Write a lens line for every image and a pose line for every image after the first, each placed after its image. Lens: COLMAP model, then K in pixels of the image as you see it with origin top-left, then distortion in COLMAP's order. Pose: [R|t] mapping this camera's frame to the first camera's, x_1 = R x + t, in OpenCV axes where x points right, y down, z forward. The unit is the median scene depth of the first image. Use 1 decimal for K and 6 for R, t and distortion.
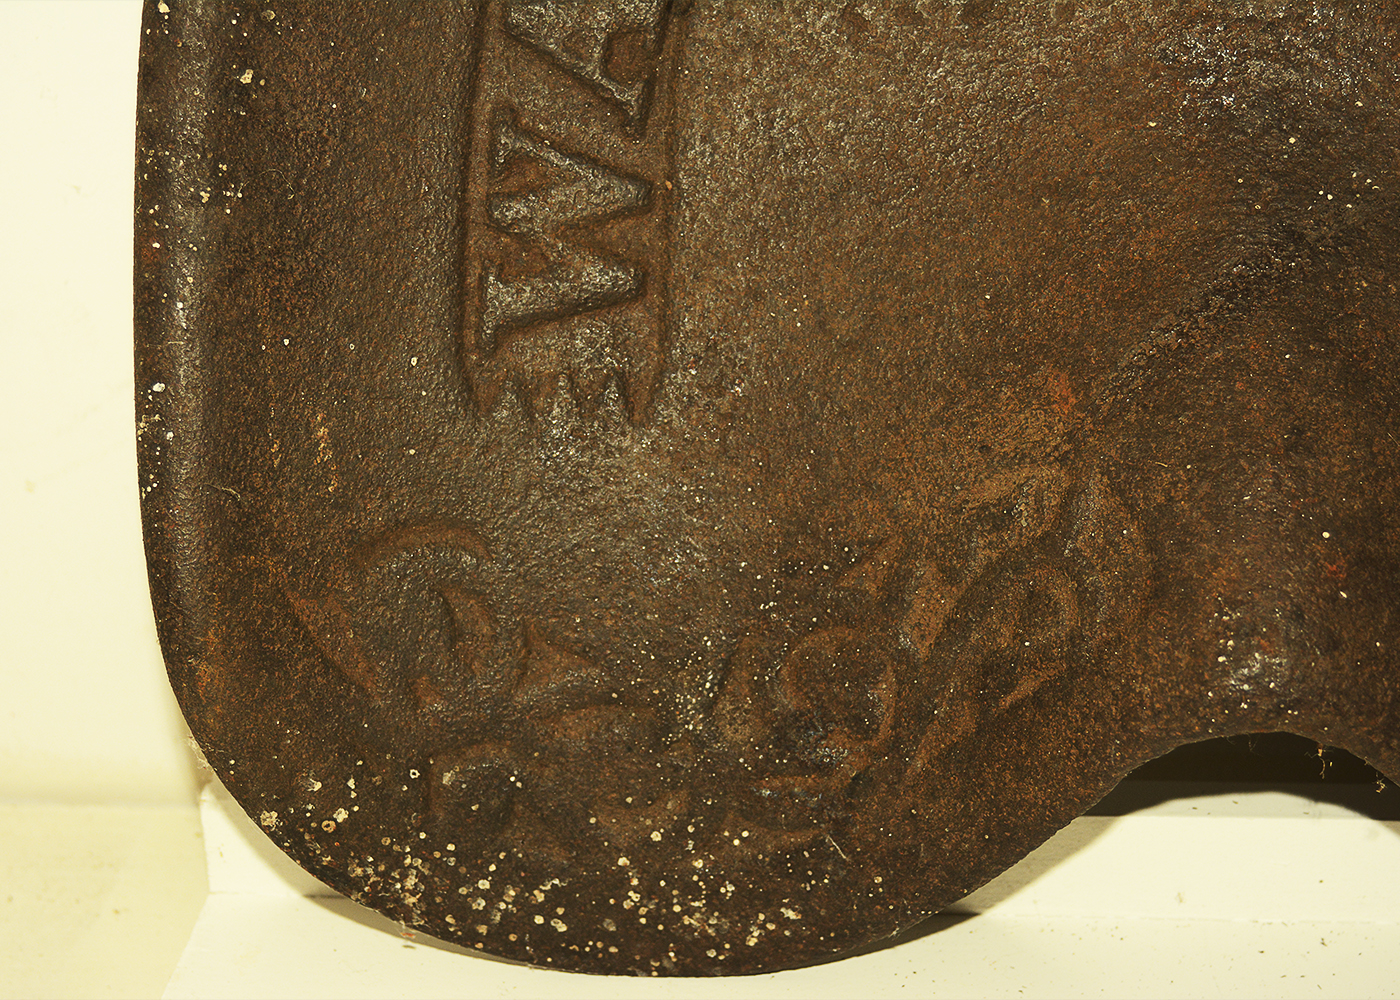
lens RADIAL K [[2893.8, 0, 697.1], [0, 2893.8, 498.8], [0, 0, 1]] dist [-0.098997, 0.000000]
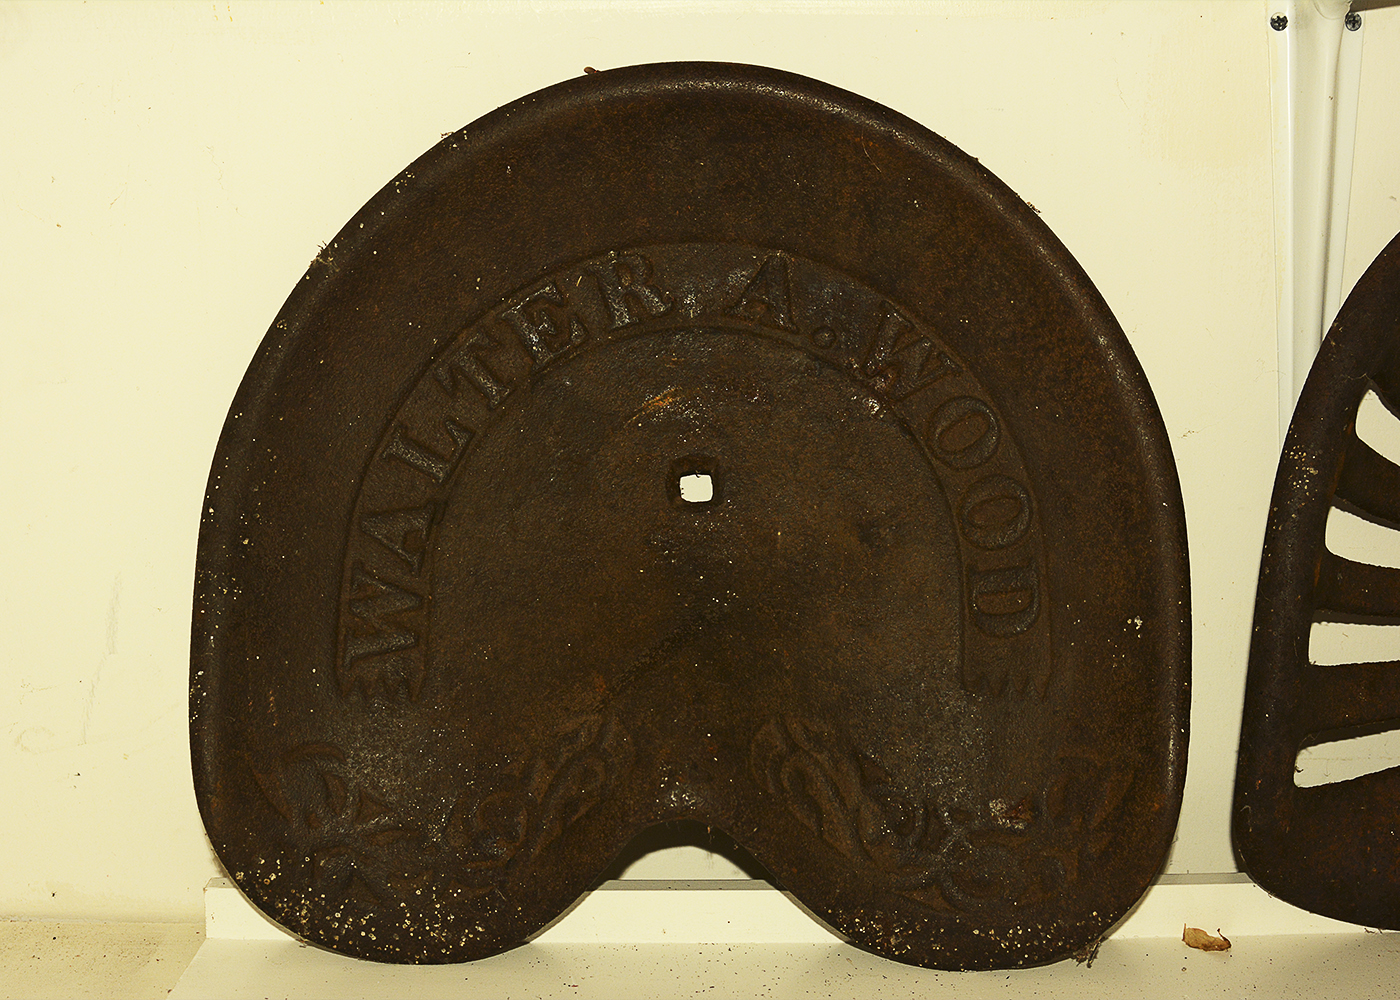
lens RADIAL K [[1932.1, 0, 700.2], [0, 1932.1, 501.1], [0, 0, 1]] dist [-0.130277, 0.000000]
pose [[0.994953, 0.017023, 0.098887, 0.051244], [0.009751, 0.964437, -0.264131, 0.224126], [-0.099867, 0.263762, 0.959404, -0.499420]]
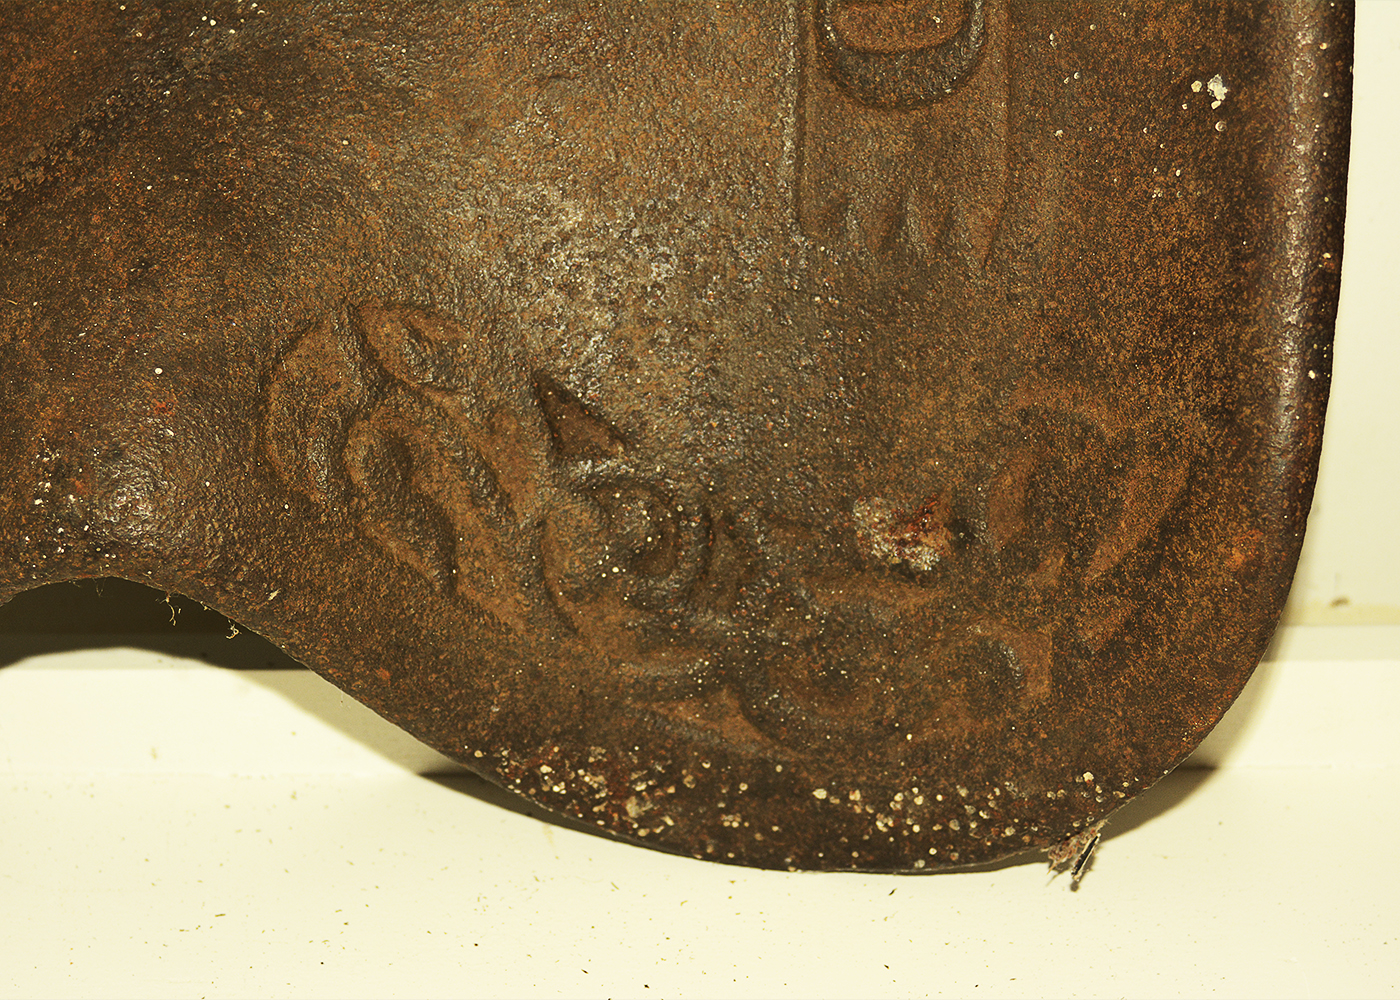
lens RADIAL K [[2726.2, 0, 666.4], [0, 2726.2, 504.7], [0, 0, 1]] dist [-0.102195, 0.000000]
pose [[0.997288, -0.019584, 0.070943, 0.300103], [0.016757, 0.999050, 0.040226, 0.021882], [-0.071664, -0.038928, 0.996669, 0.079368]]
